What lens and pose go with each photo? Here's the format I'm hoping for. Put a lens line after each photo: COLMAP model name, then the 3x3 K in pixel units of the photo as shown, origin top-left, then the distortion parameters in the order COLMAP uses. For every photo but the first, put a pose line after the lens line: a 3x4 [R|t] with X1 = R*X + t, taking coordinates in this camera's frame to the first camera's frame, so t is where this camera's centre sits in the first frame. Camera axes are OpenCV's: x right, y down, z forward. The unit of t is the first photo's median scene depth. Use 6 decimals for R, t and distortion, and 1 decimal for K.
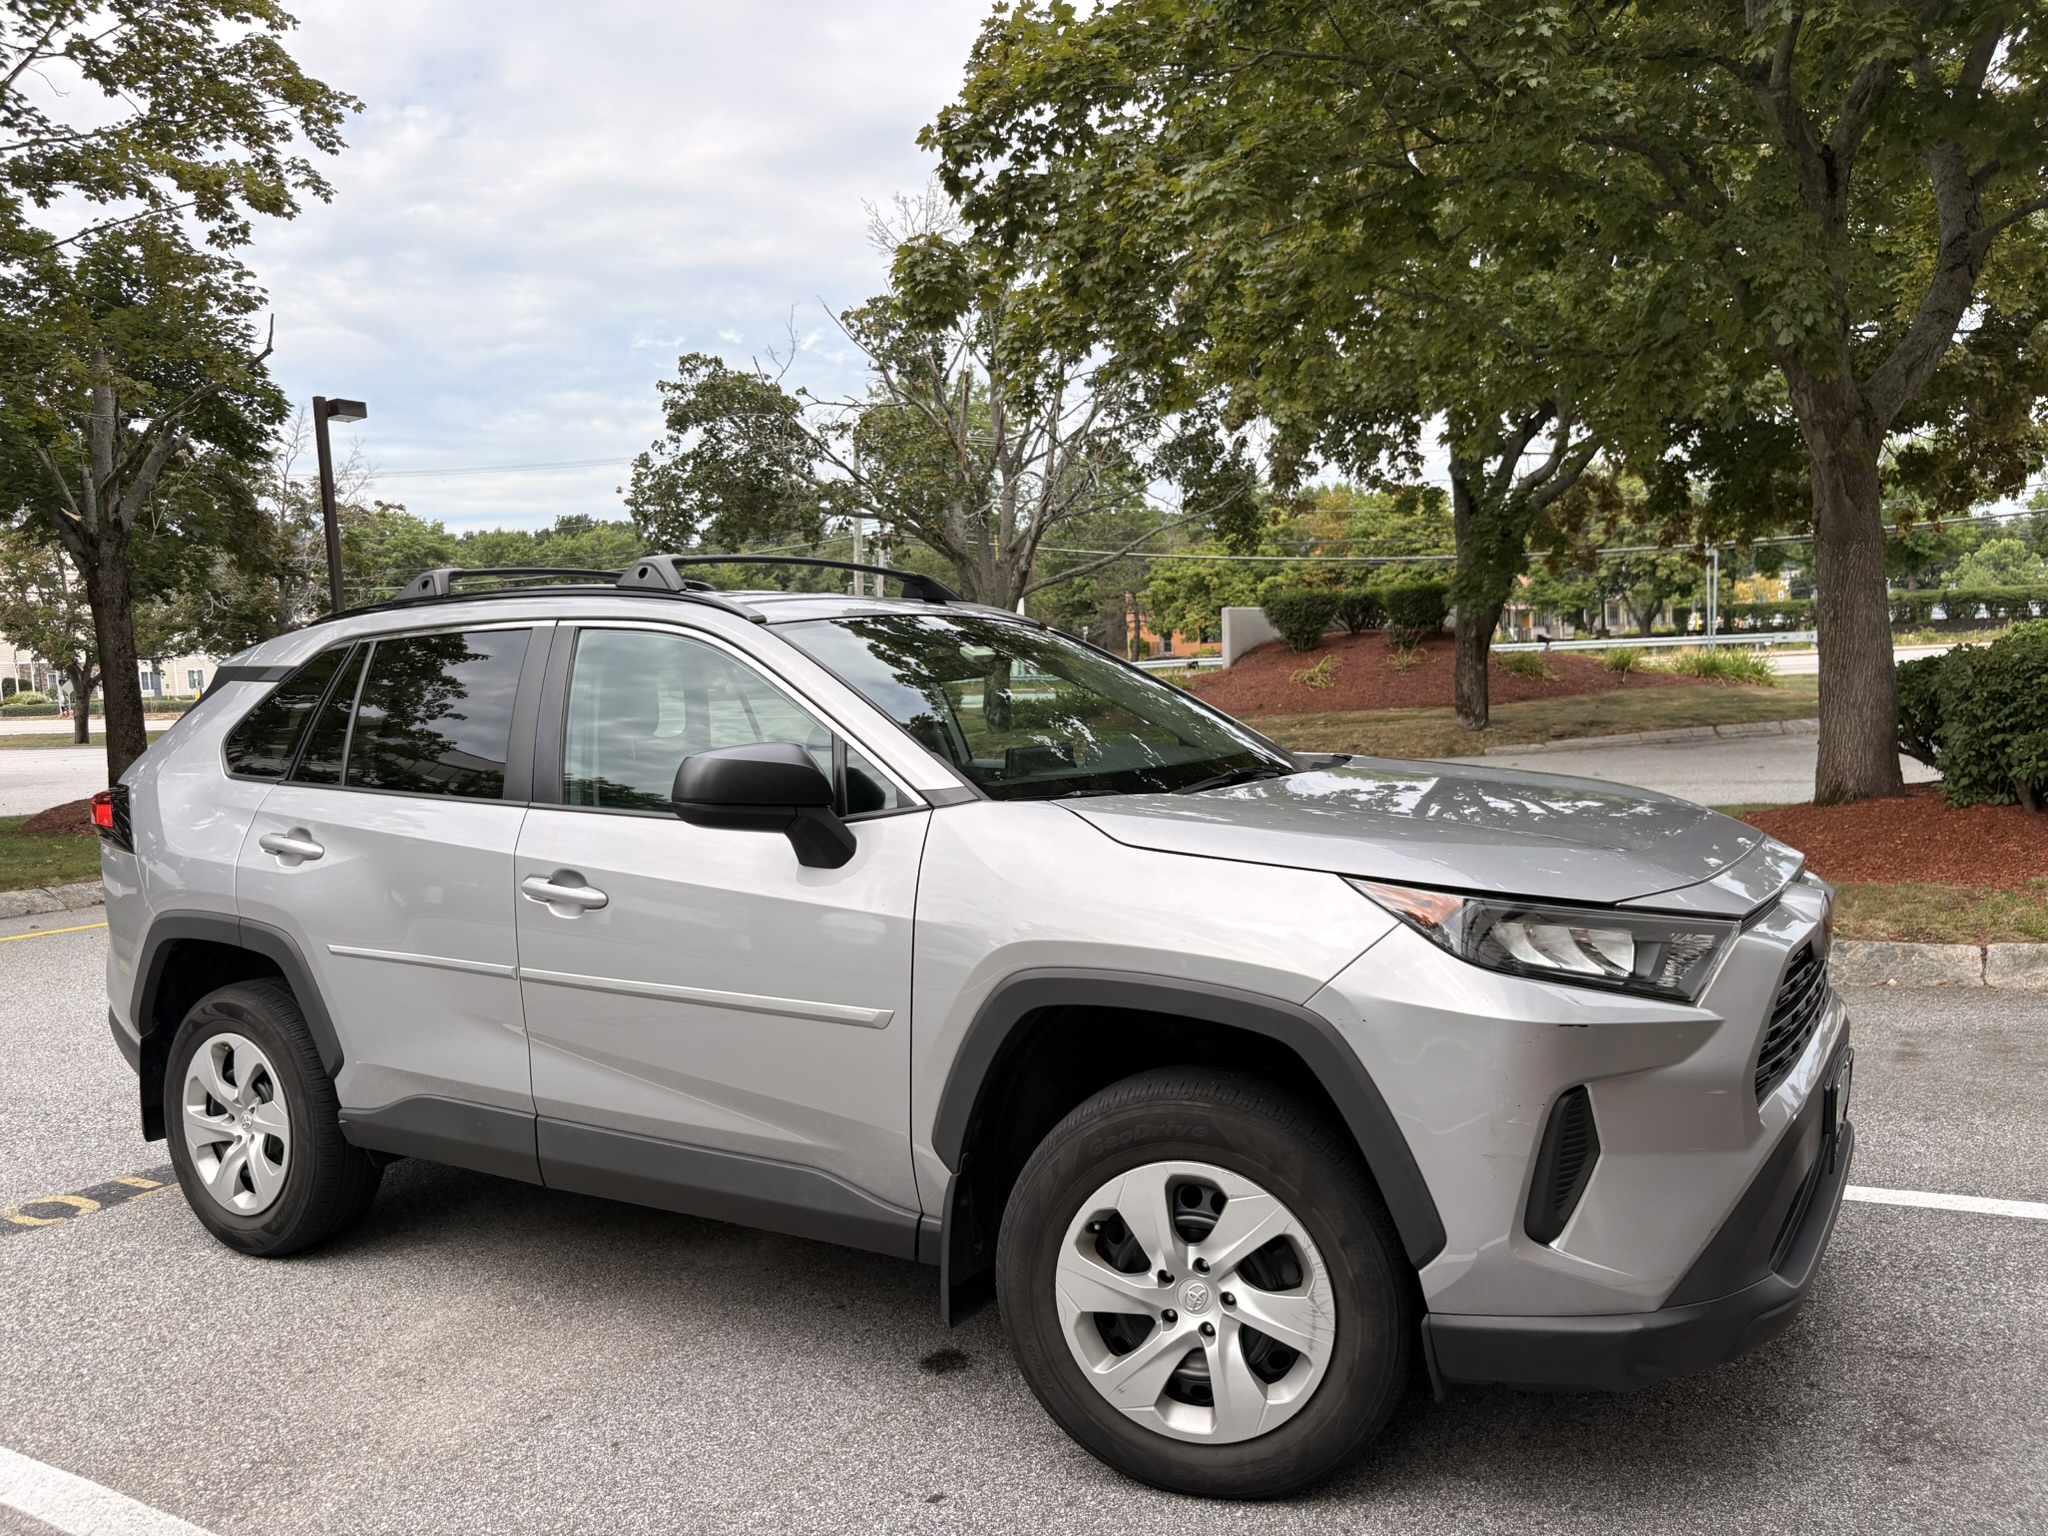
lens RADIAL K [[1544.1, 0, 1016.3], [0, 1544.1, 756.6], [0, 0, 1]] dist [0.020958, -0.045046]
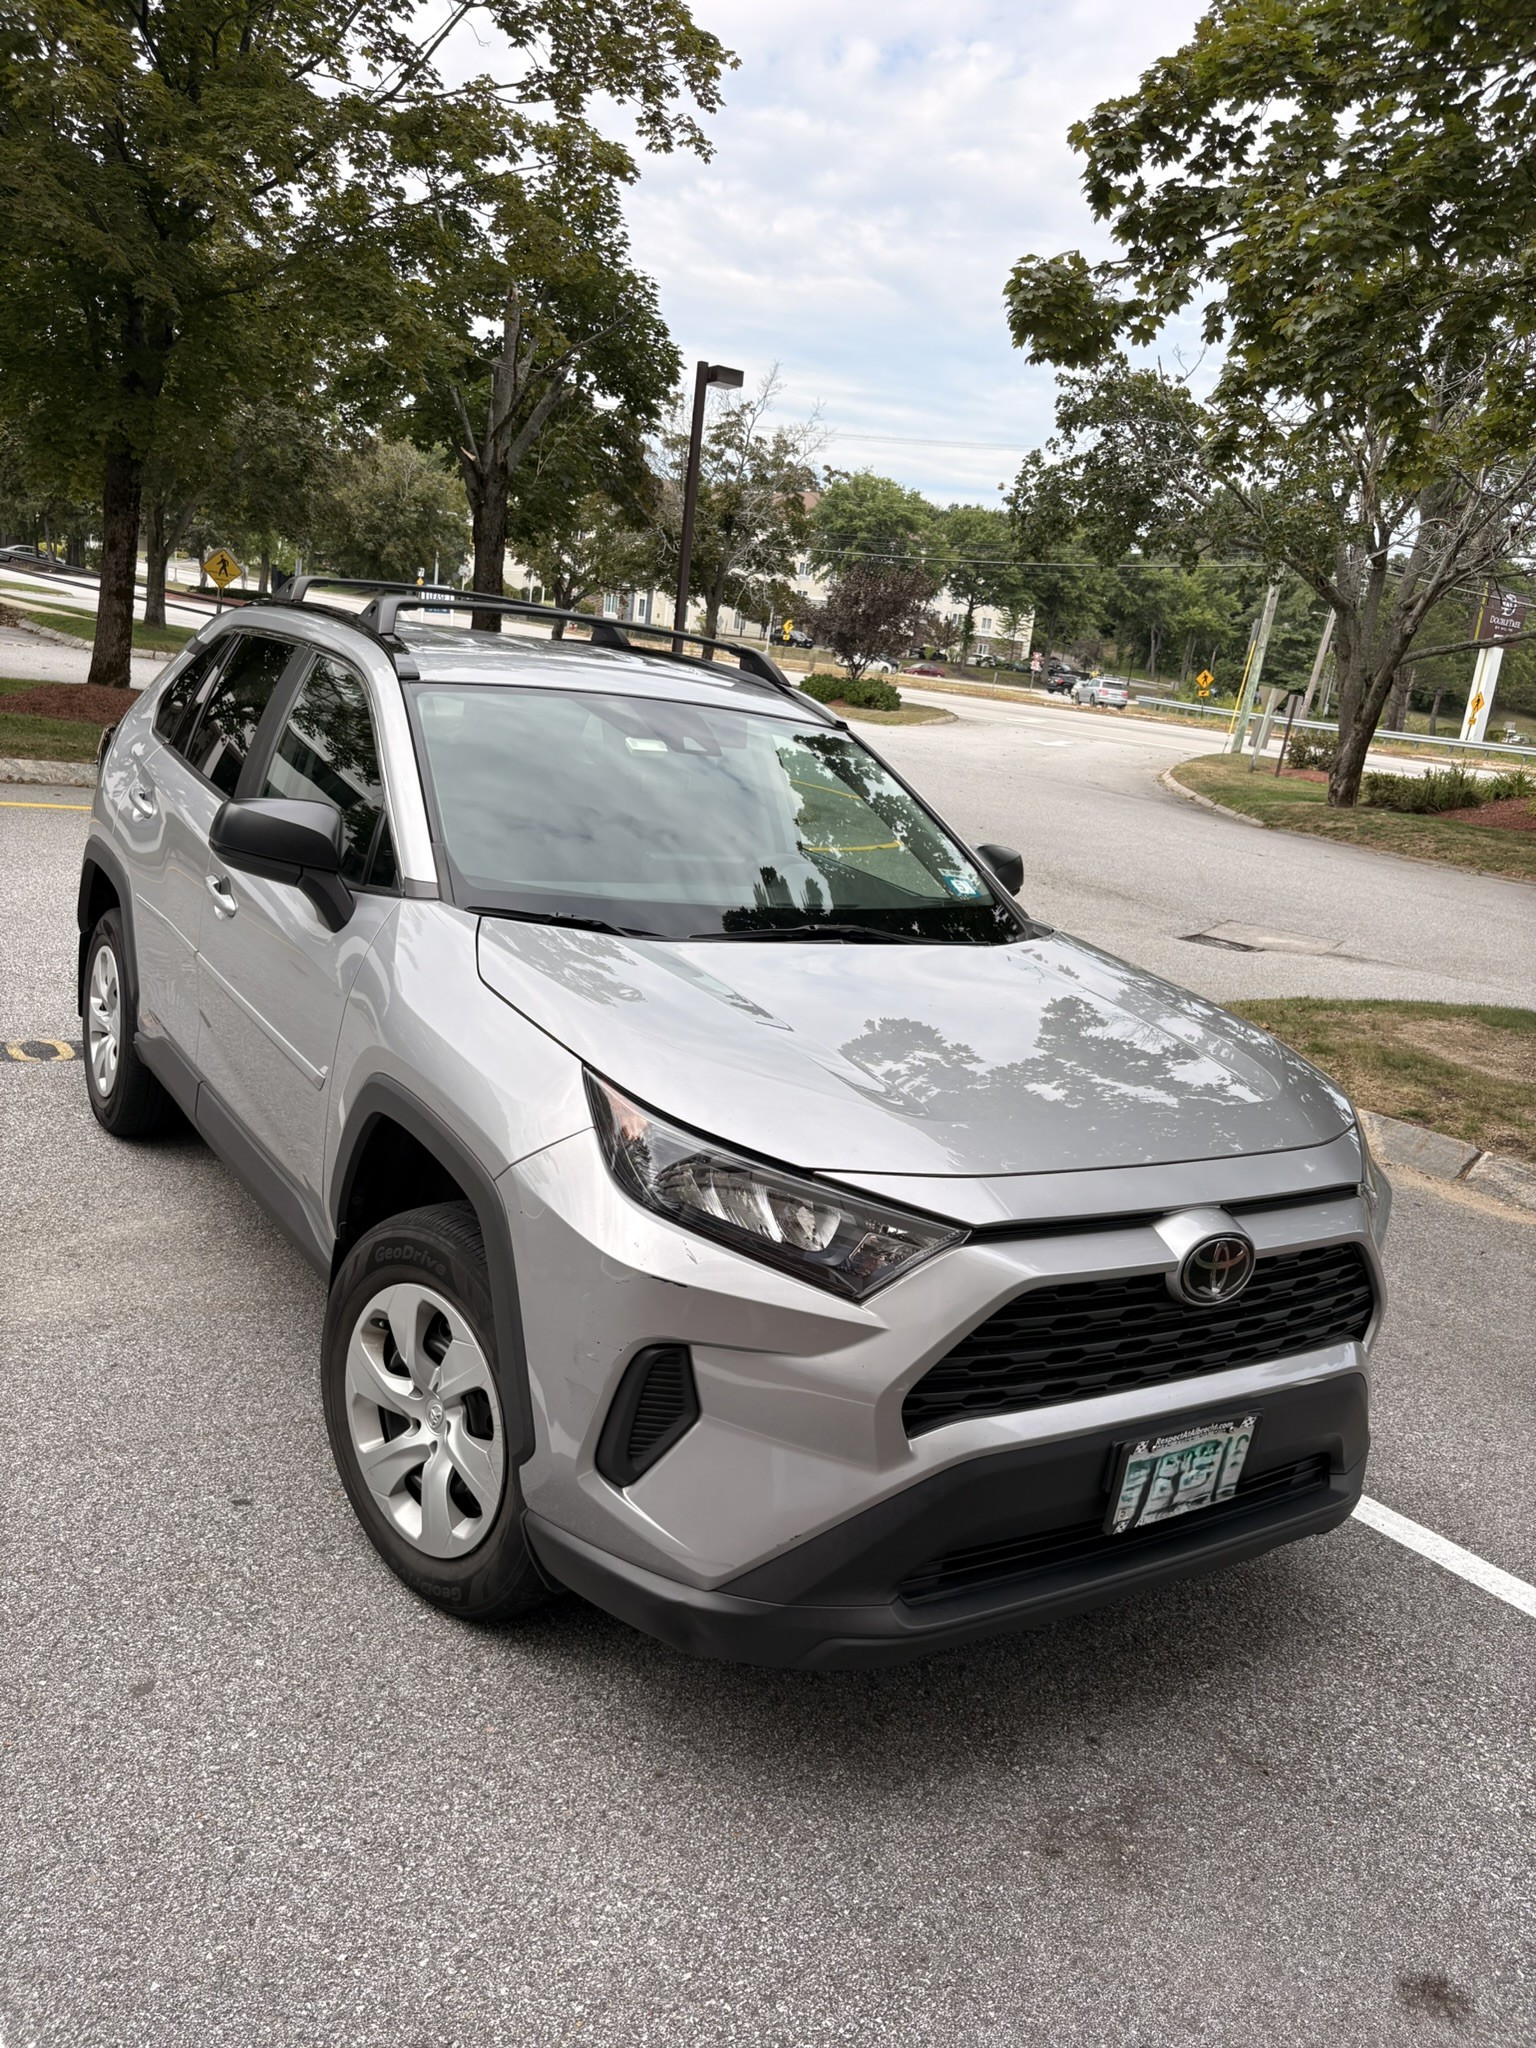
lens RADIAL K [[1544.1, 0, 770.3], [0, 1544.1, 1044.8], [0, 0, 1]] dist [0.020958, -0.045046]
pose [[0.891805, 0.255940, -0.373067, 0.123191], [-0.186099, 0.959134, 0.213143, -0.029638], [0.412373, -0.120654, 0.902990, 0.034439]]
